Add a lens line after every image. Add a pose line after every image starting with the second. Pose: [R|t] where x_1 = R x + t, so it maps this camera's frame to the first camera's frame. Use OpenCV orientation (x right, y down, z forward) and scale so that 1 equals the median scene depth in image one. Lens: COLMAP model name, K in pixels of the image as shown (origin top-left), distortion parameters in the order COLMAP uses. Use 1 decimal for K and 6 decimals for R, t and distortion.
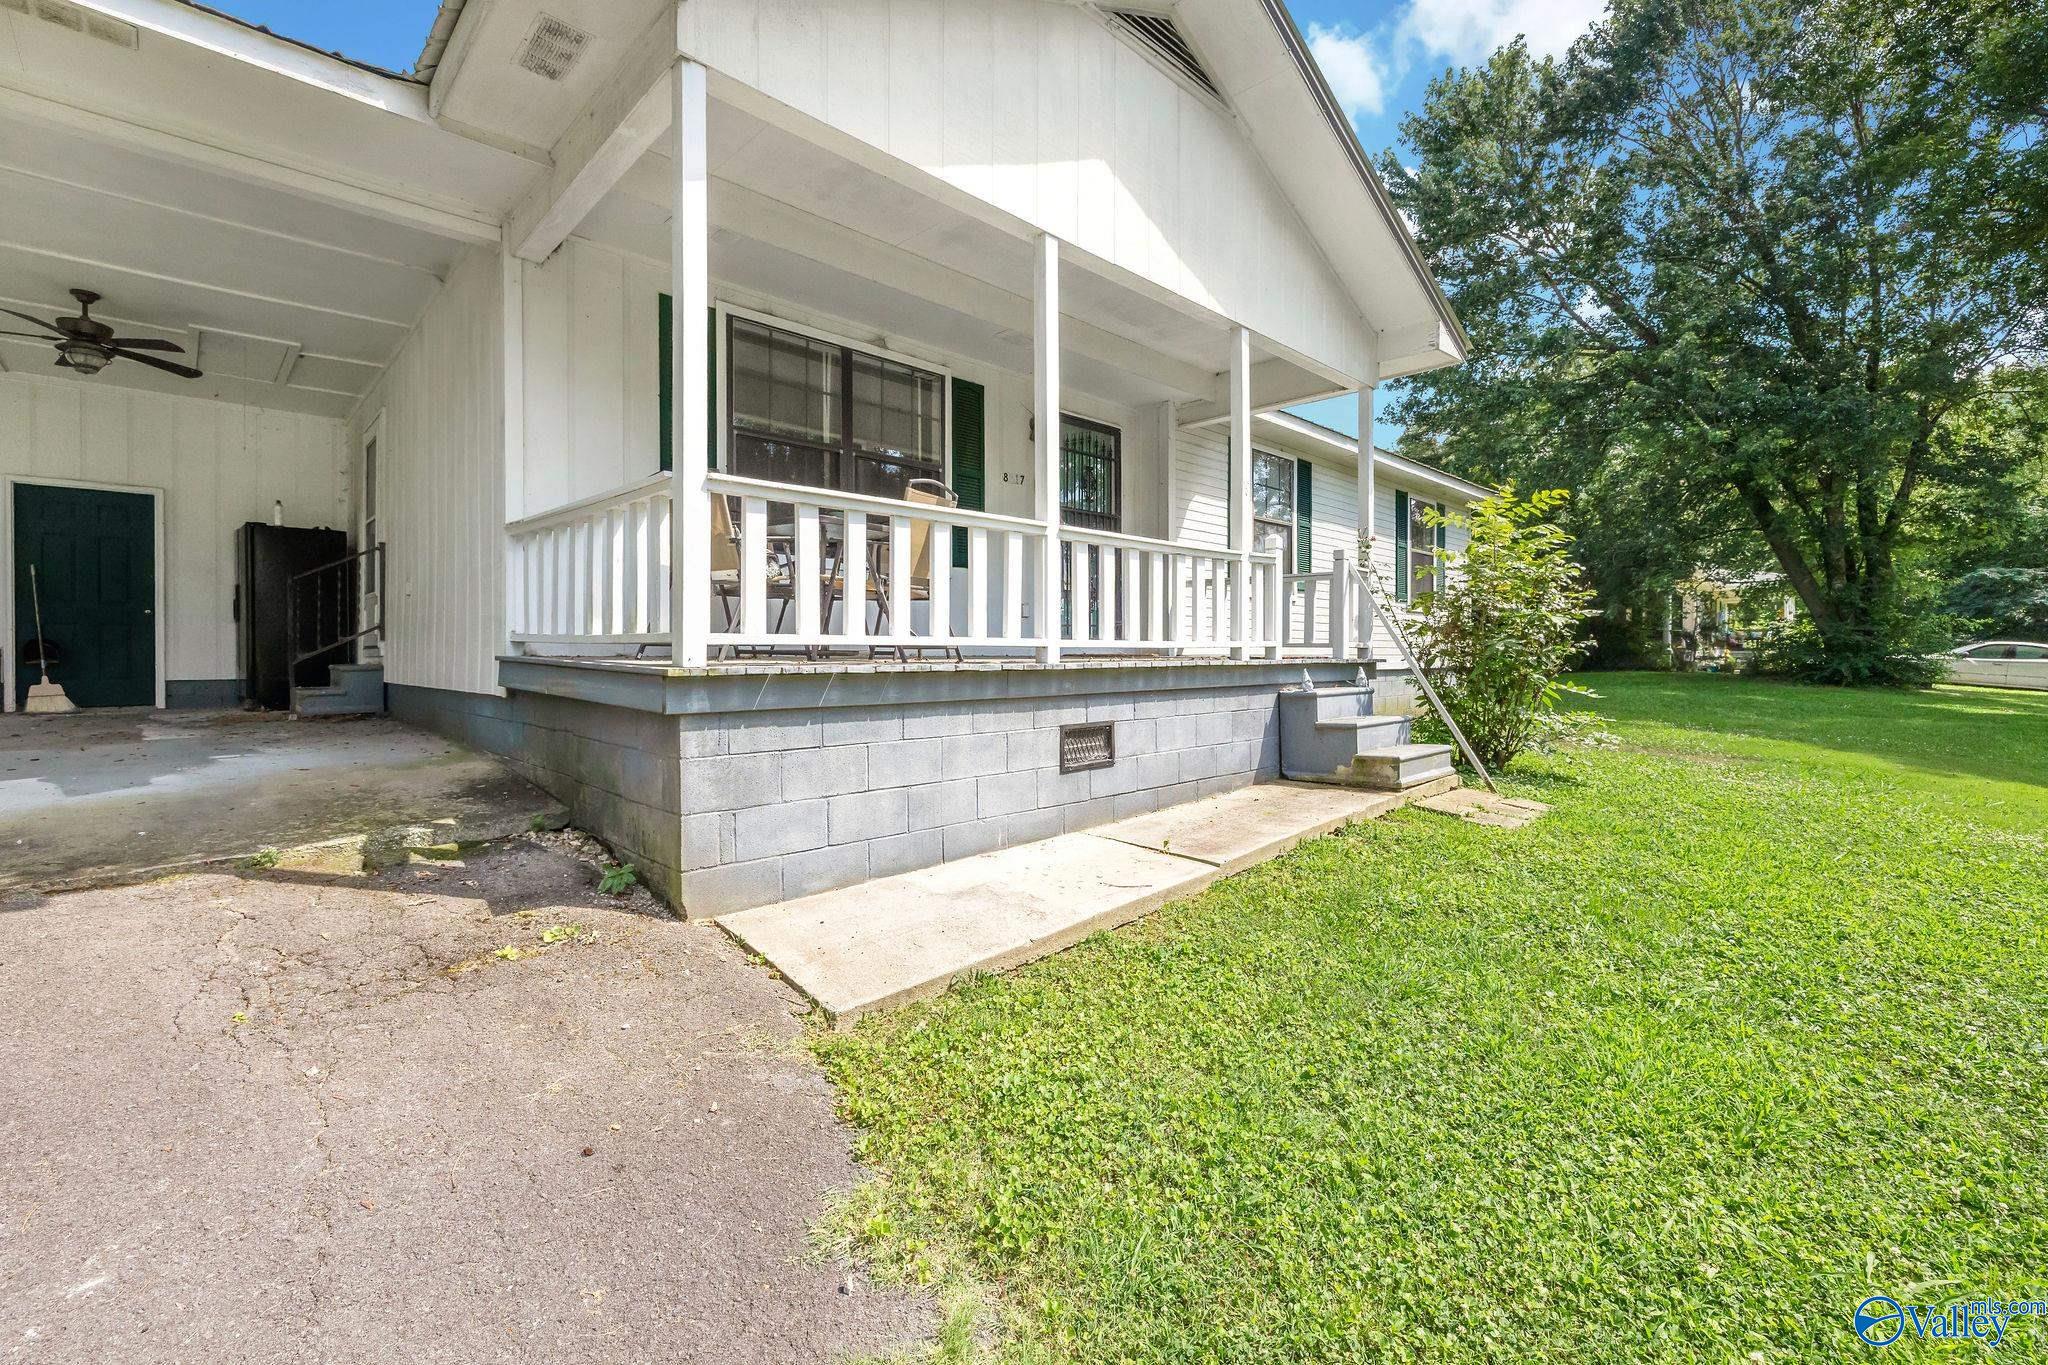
lens RADIAL K [[850.6, 0, 995.1], [0, 850.6, 660.0], [0, 0, 1]] dist [0.000240, -0.000025]
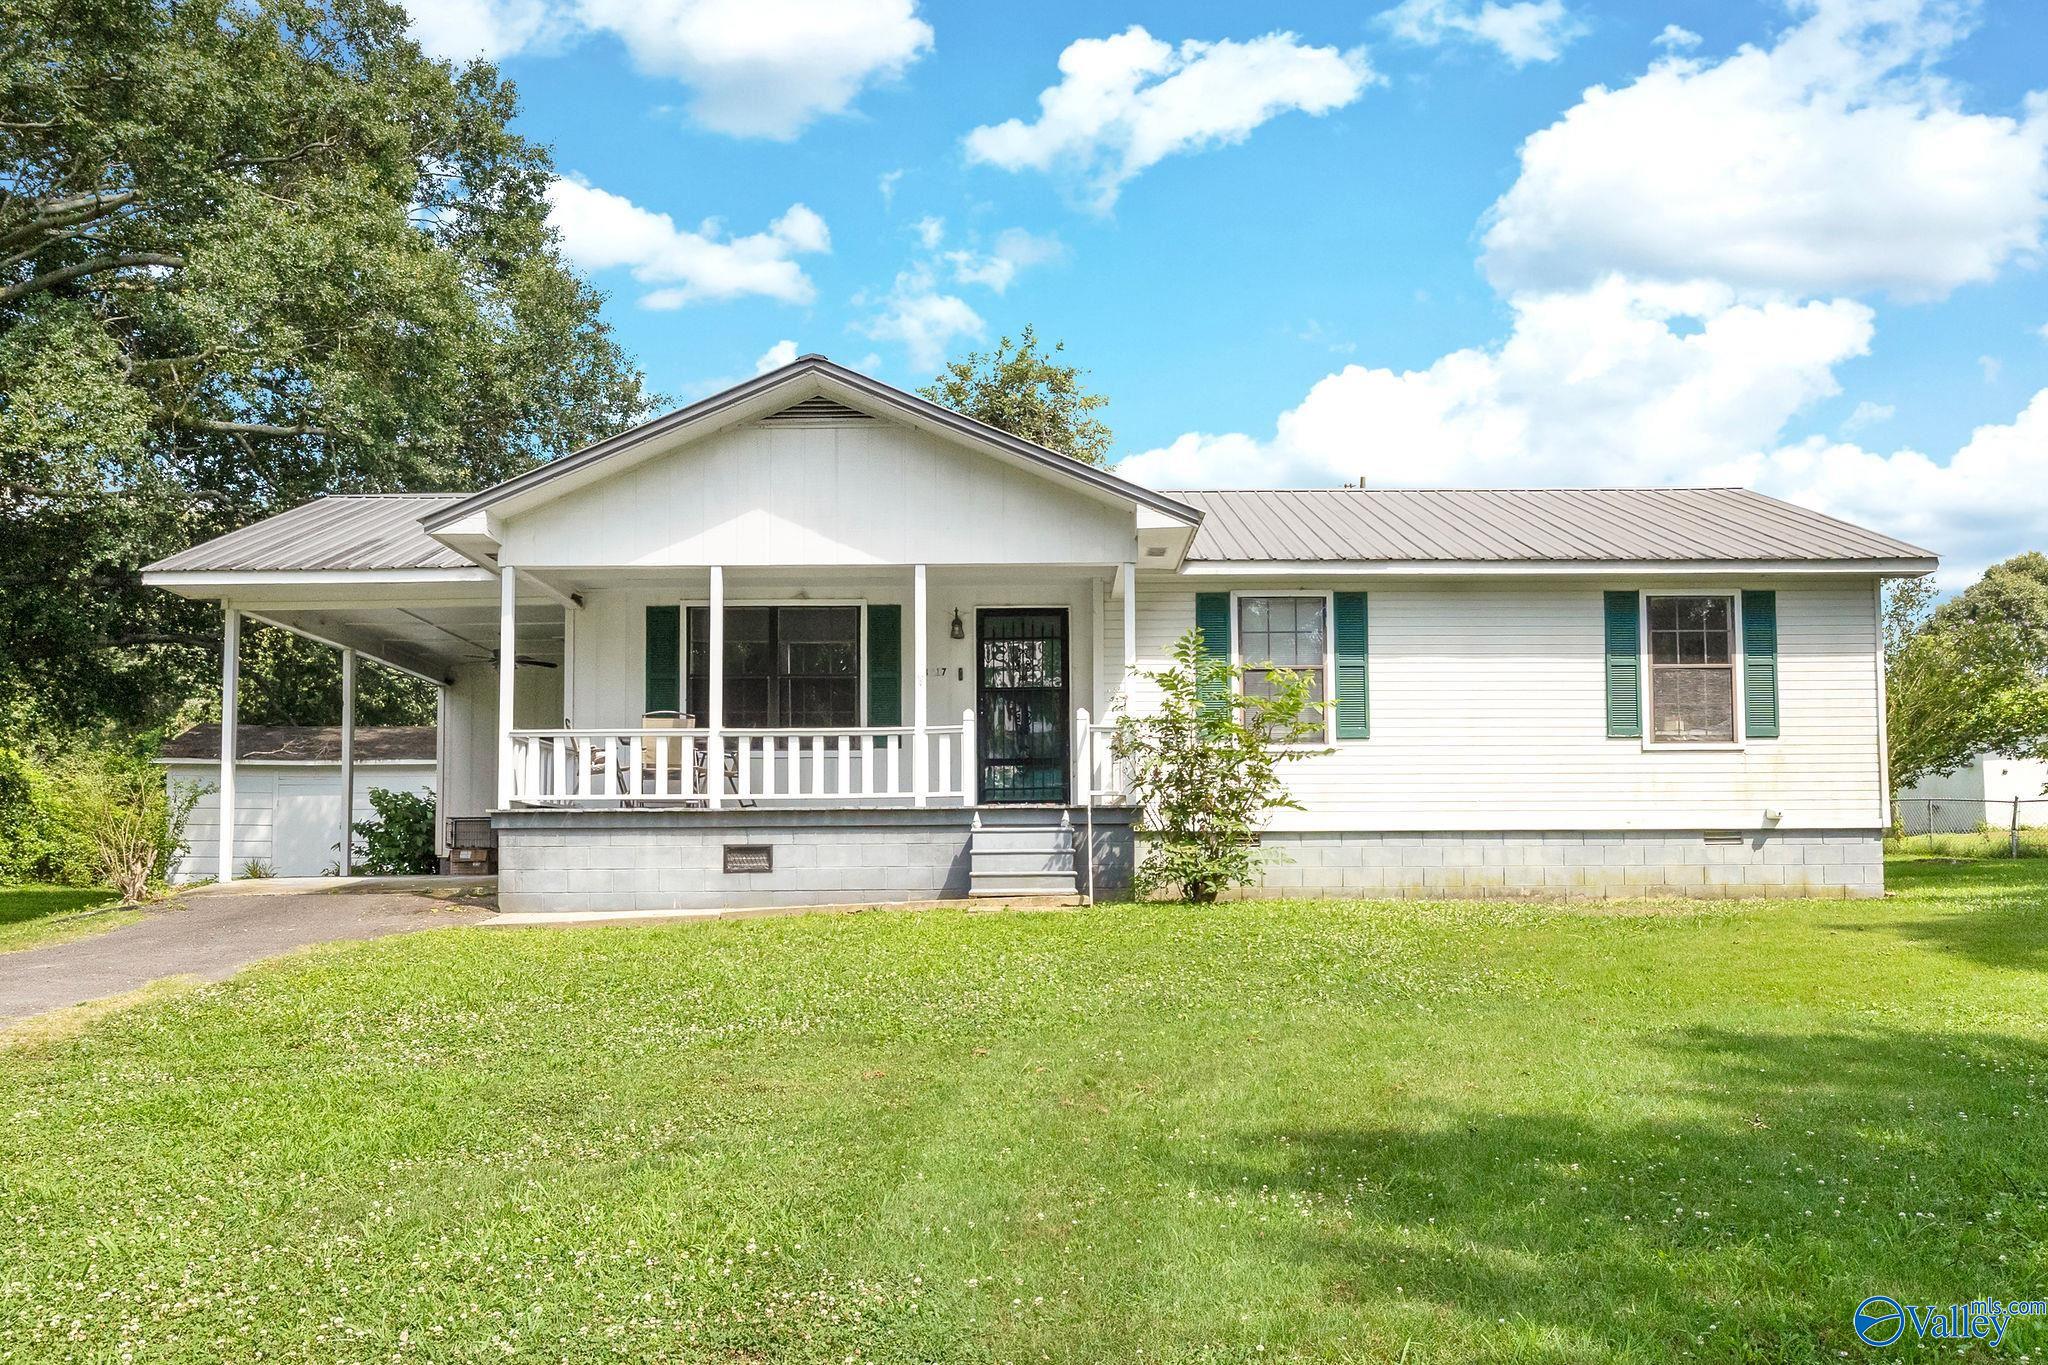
lens RADIAL K [[1531.7, 0, 1027.3], [0, 1531.7, 785.2], [0, 0, 1]] dist [-0.011399, -0.003513]
pose [[0.727436, -0.051124, -0.684268, 2.538394], [0.000159, 0.997233, -0.074338, 0.179713], [0.686176, 0.053967, 0.725431, -0.789707]]
